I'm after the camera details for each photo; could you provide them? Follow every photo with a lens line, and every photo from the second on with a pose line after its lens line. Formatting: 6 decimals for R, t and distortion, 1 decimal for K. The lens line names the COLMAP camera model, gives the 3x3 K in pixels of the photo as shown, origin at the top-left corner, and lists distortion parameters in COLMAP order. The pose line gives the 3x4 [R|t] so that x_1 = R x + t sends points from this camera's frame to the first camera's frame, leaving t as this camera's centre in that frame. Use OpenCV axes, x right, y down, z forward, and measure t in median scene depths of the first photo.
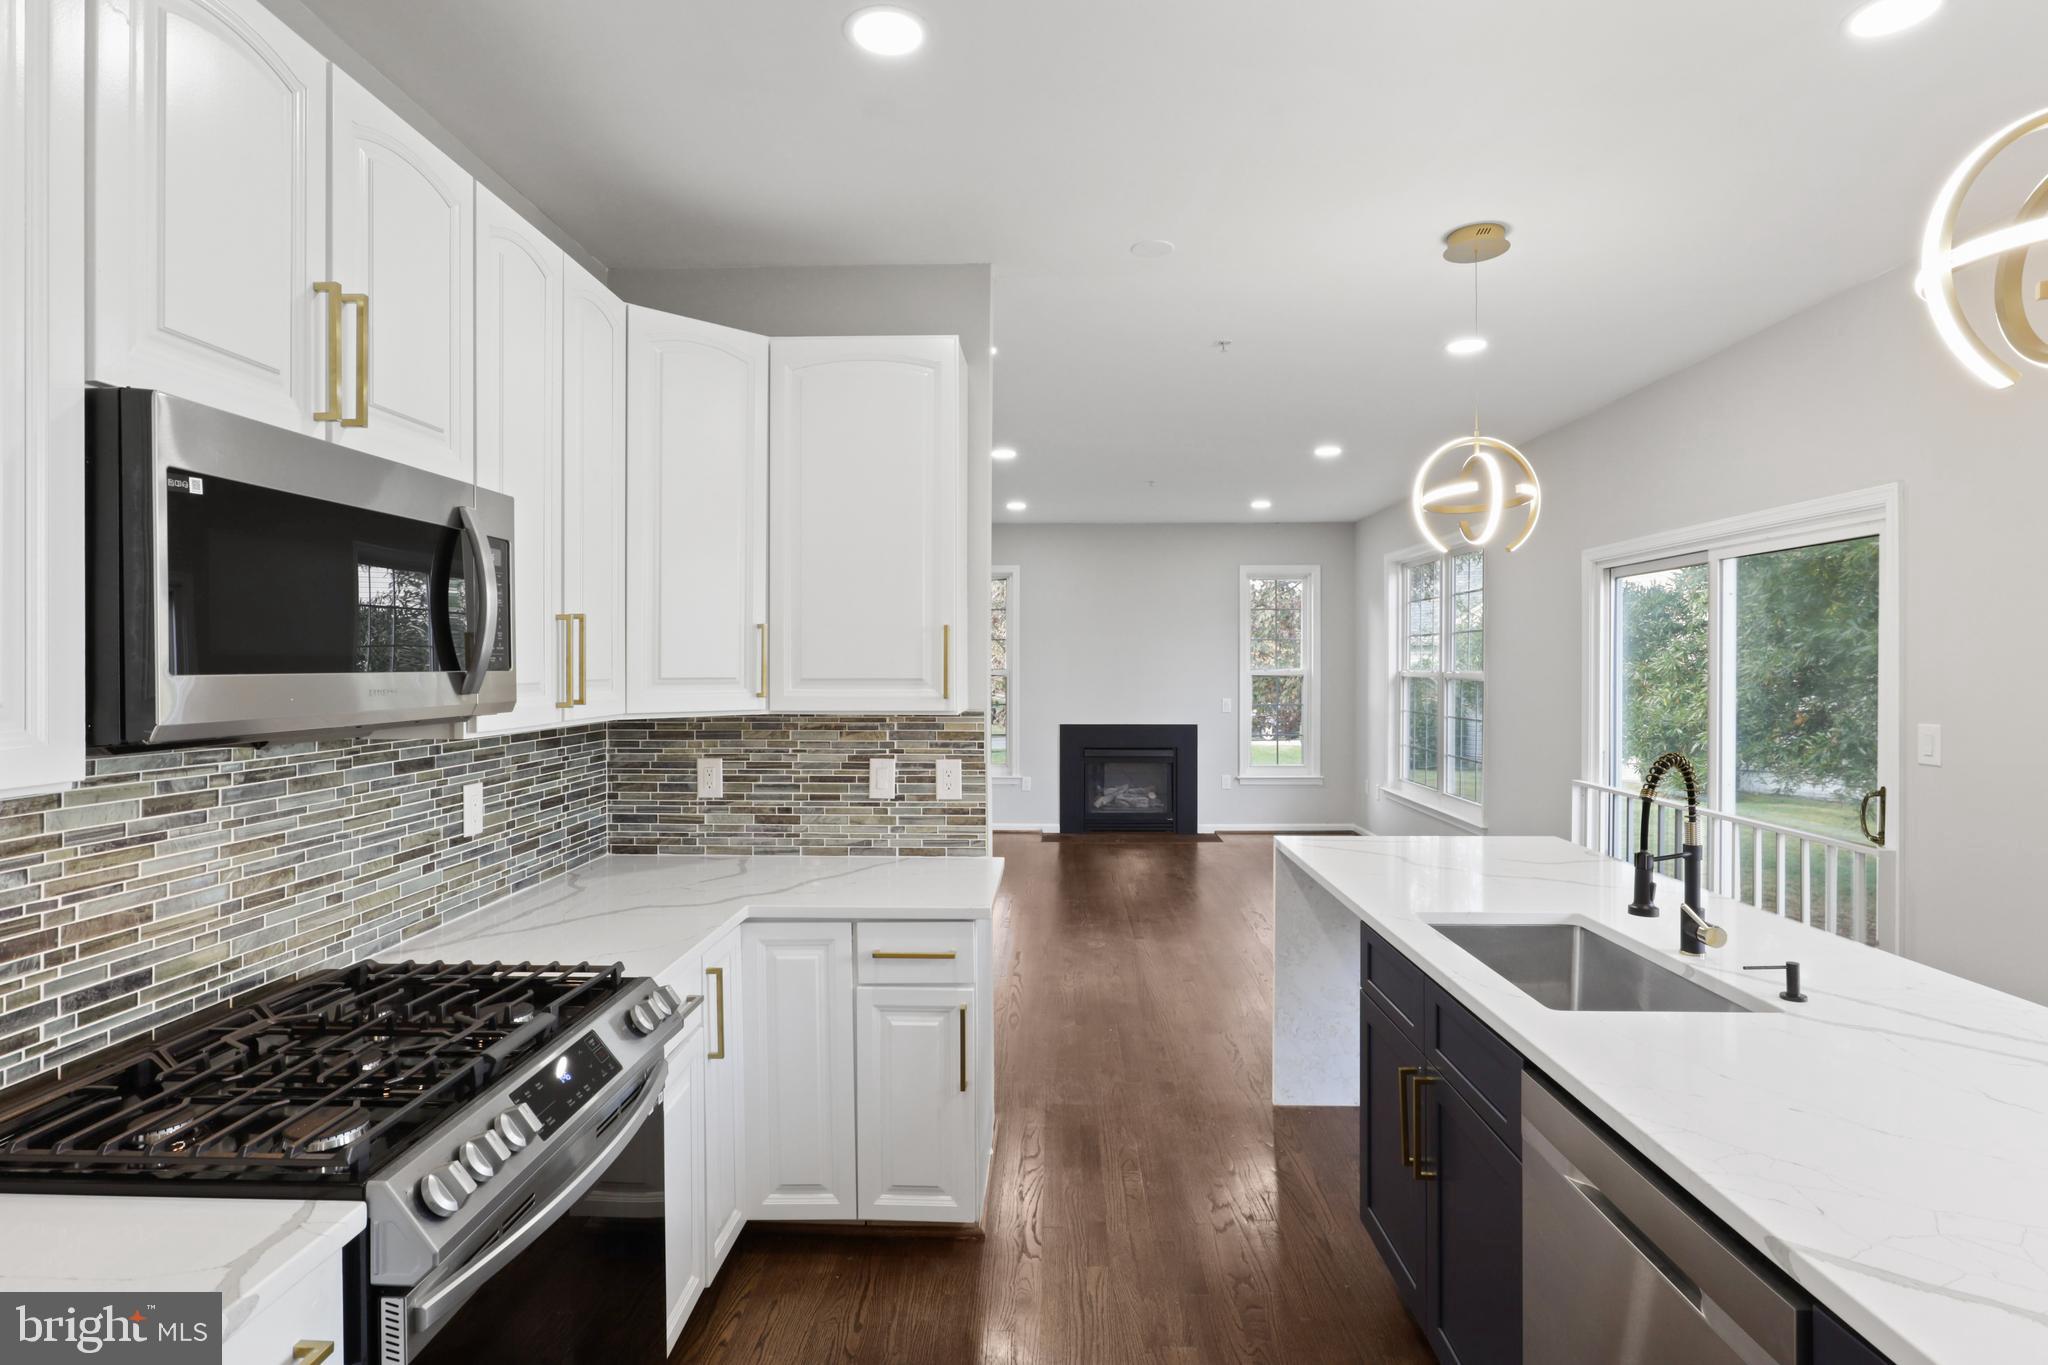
lens RADIAL K [[1018.3, 0, 1028.4], [0, 1018.3, 667.0], [0, 0, 1]] dist [-0.015077, 0.007547]
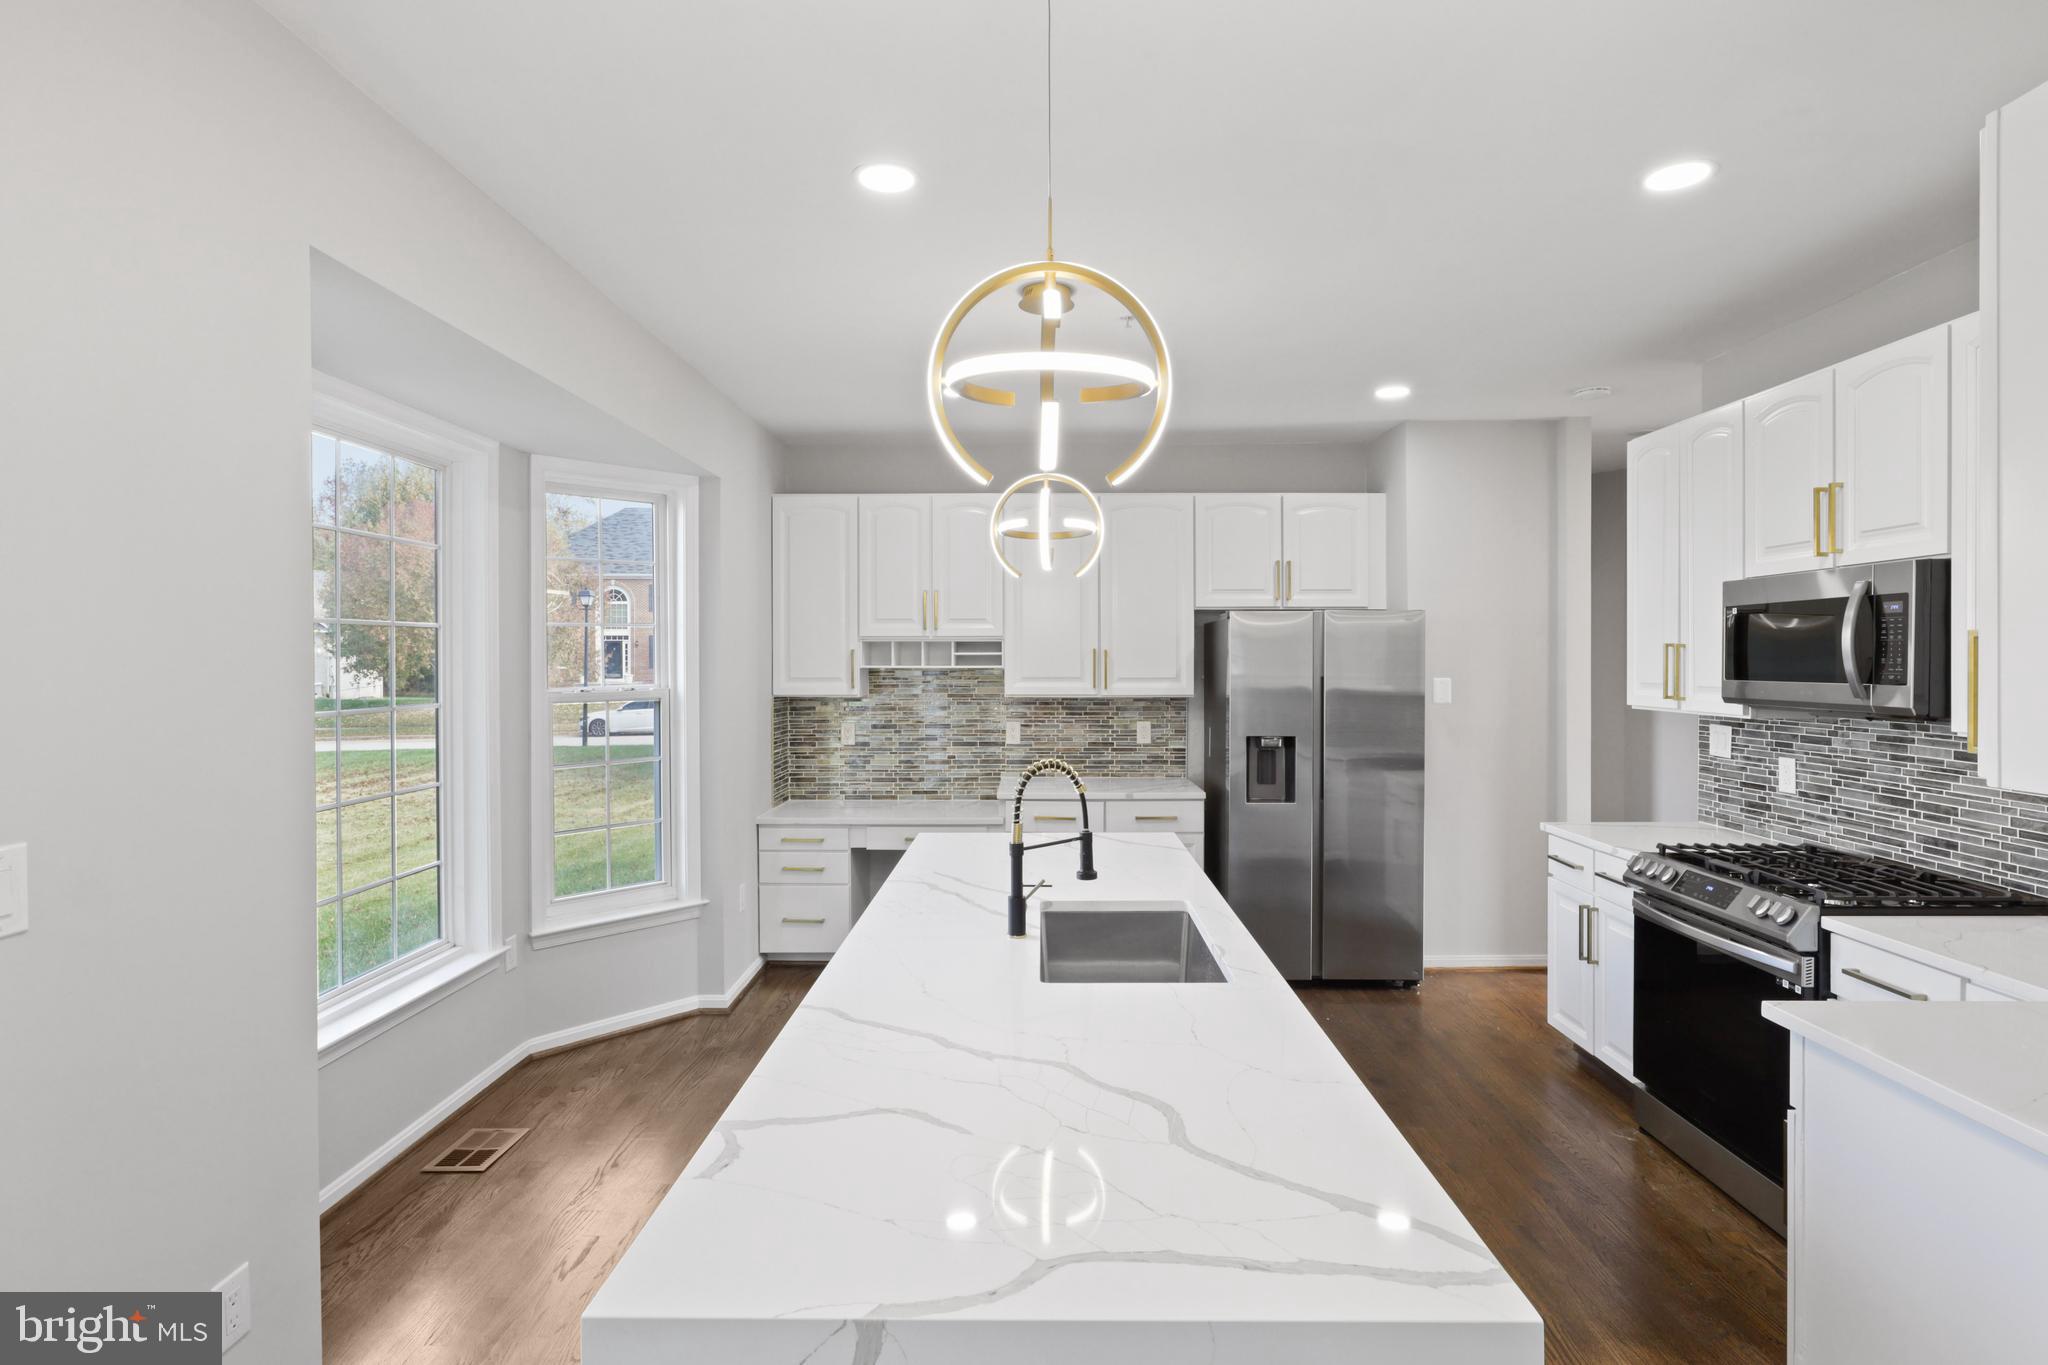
lens RADIAL K [[1018.3, 0, 1031.5], [0, 1018.3, 673.5], [0, 0, 1]] dist [-0.015077, 0.007547]
pose [[-0.999627, 0.001911, -0.027226, 0.537493], [0.001492, 0.999880, 0.015395, -0.025377], [0.027252, 0.015349, -0.999511, 1.722617]]
